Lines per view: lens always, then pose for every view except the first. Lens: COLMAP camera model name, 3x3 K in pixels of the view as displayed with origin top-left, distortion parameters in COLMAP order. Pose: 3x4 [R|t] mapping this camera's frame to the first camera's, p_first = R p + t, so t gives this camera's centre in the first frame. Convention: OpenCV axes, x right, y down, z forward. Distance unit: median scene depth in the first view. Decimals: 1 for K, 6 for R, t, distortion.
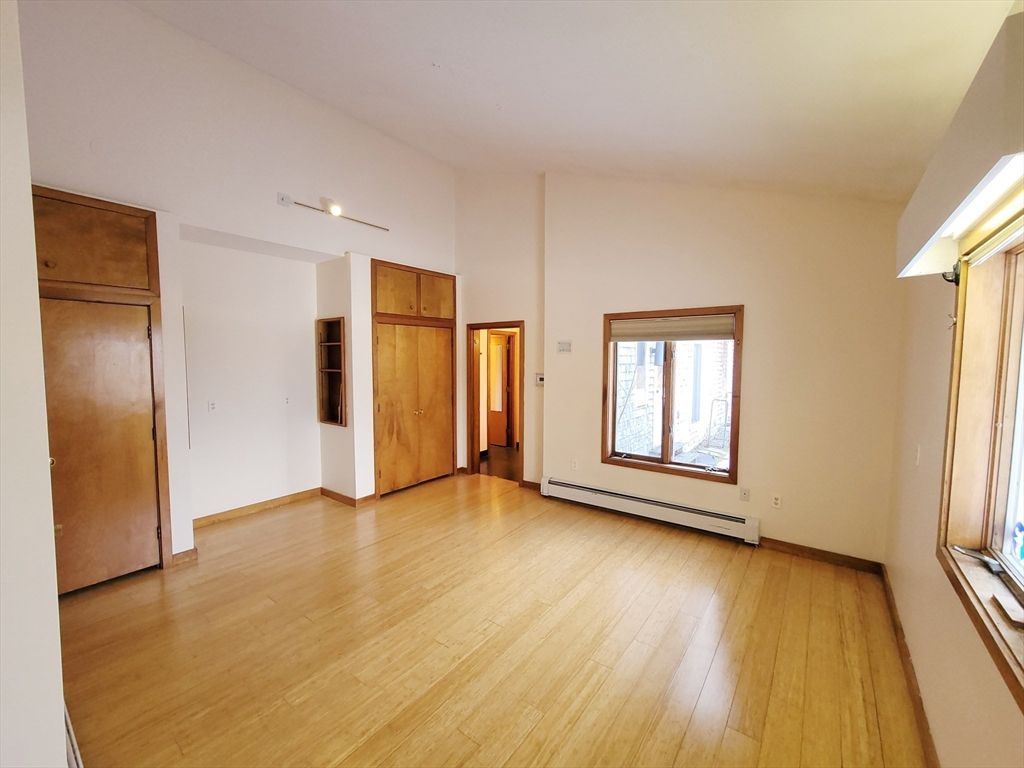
lens RADIAL K [[416.0, 0, 509.5], [0, 416.0, 382.7], [0, 0, 1]] dist [-0.006588, 0.000775]
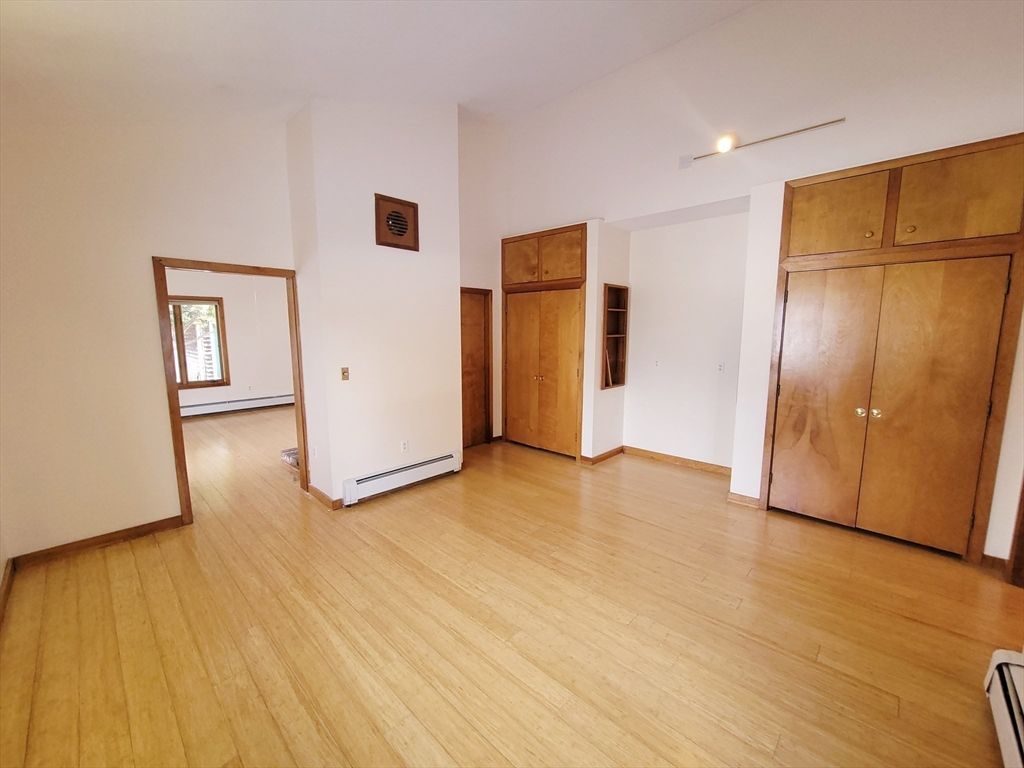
lens RADIAL K [[416.0, 0, 509.5], [0, 416.0, 382.7], [0, 0, 1]] dist [-0.006588, 0.000775]
pose [[-0.113530, 0.131267, -0.984825, 0.709255], [-0.061820, 0.988379, 0.138868, -0.037998], [0.991609, 0.076648, -0.104095, 0.939491]]
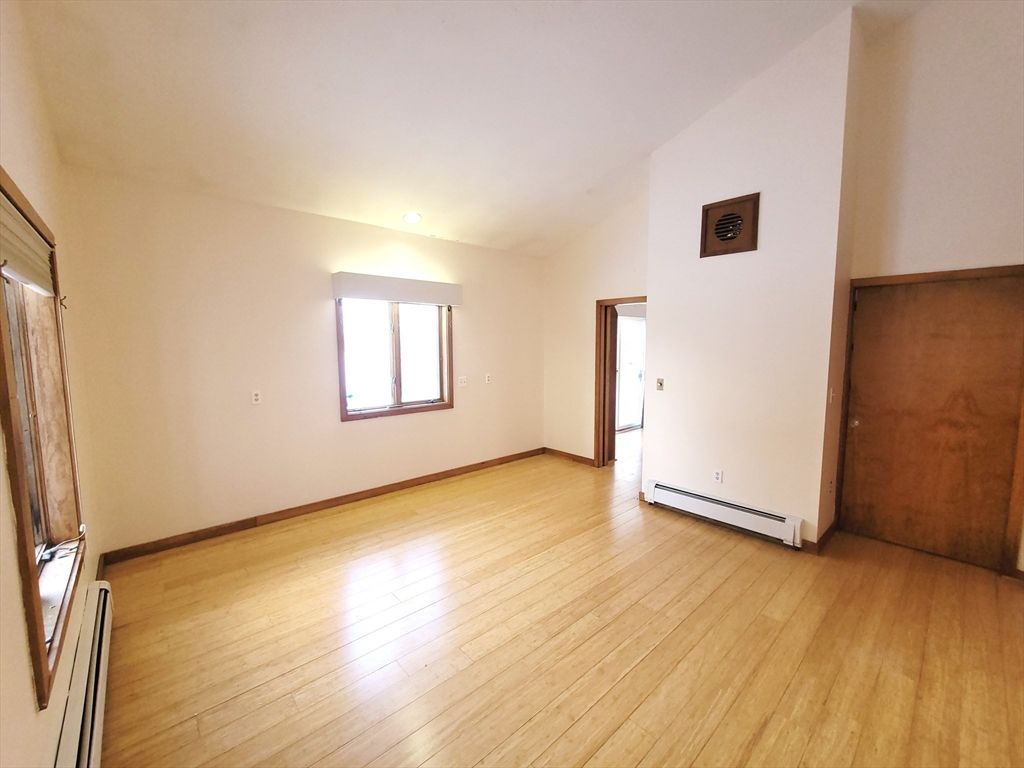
lens RADIAL K [[416.0, 0, 509.5], [0, 416.0, 382.7], [0, 0, 1]] dist [-0.006588, 0.000775]
pose [[-0.982292, -0.016835, 0.186598, -0.178360], [0.012233, 0.988066, 0.153544, -0.080599], [-0.186956, 0.153107, -0.970364, 1.696415]]
